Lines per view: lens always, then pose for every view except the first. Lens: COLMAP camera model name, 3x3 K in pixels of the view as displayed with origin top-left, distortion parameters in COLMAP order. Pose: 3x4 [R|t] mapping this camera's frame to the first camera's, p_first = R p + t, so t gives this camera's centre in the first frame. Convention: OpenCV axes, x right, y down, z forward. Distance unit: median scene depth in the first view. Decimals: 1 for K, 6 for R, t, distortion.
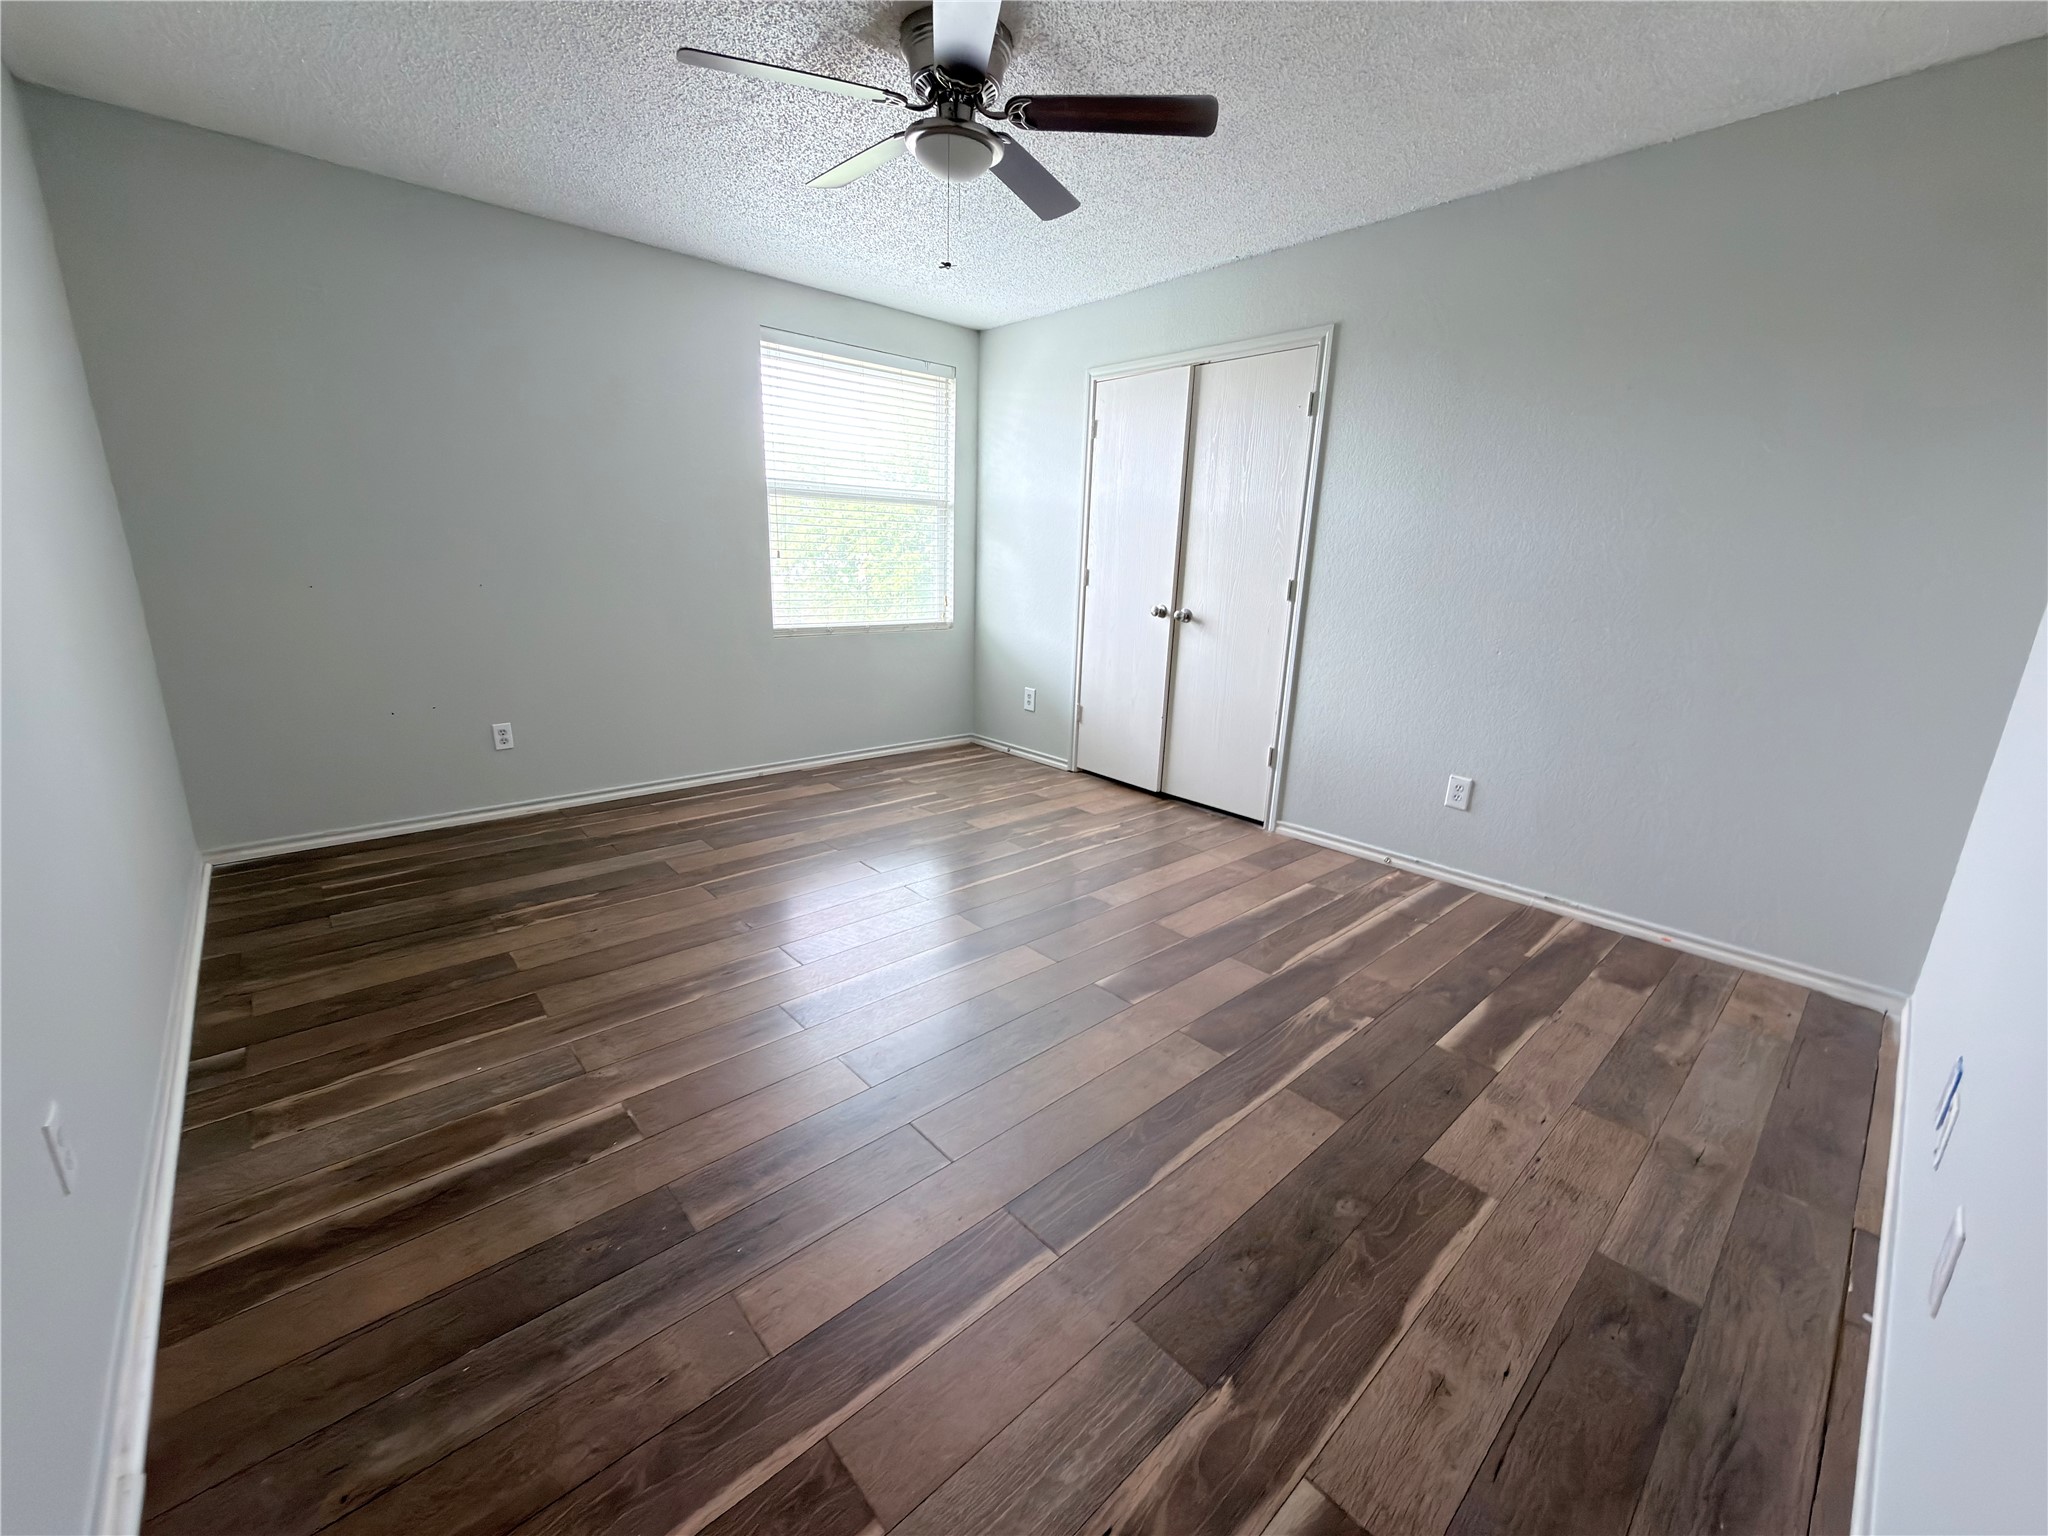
lens RADIAL K [[822.2, 0, 1016.7], [0, 822.2, 766.8], [0, 0, 1]] dist [0.000832, 0.000066]
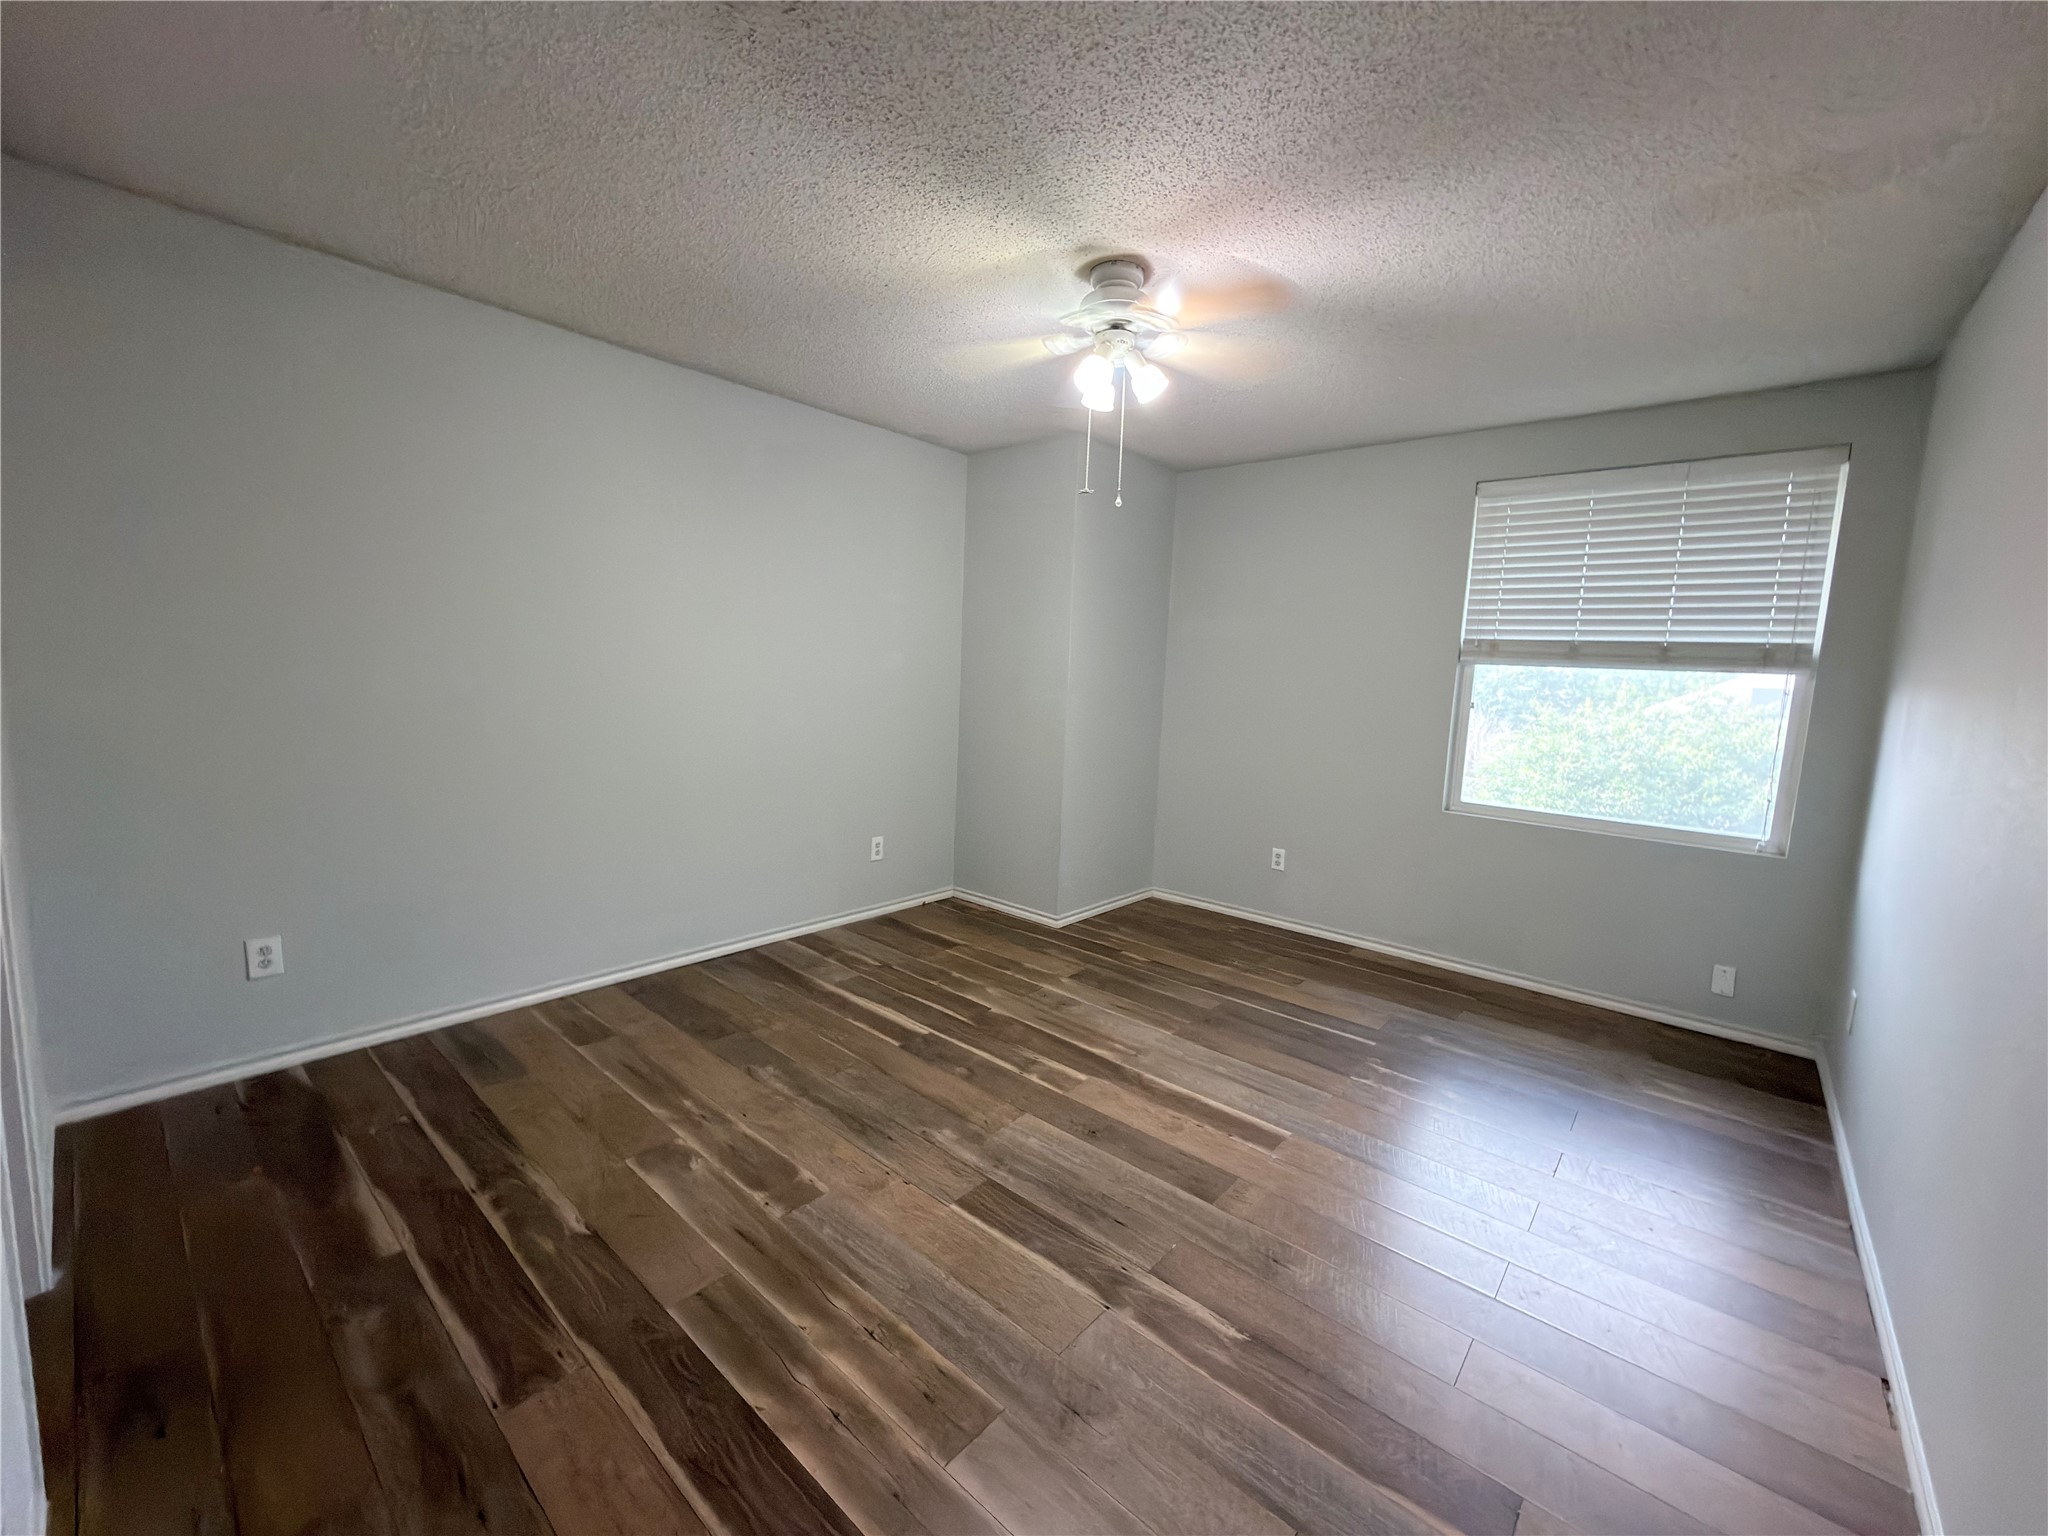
lens RADIAL K [[822.2, 0, 1003.0], [0, 822.2, 773.2], [0, 0, 1]] dist [0.000832, 0.000066]
pose [[0.096889, 0.079129, -0.992145, 0.801593], [-0.273977, 0.960444, 0.049845, -0.157927], [0.956843, 0.266995, 0.114736, 0.604478]]
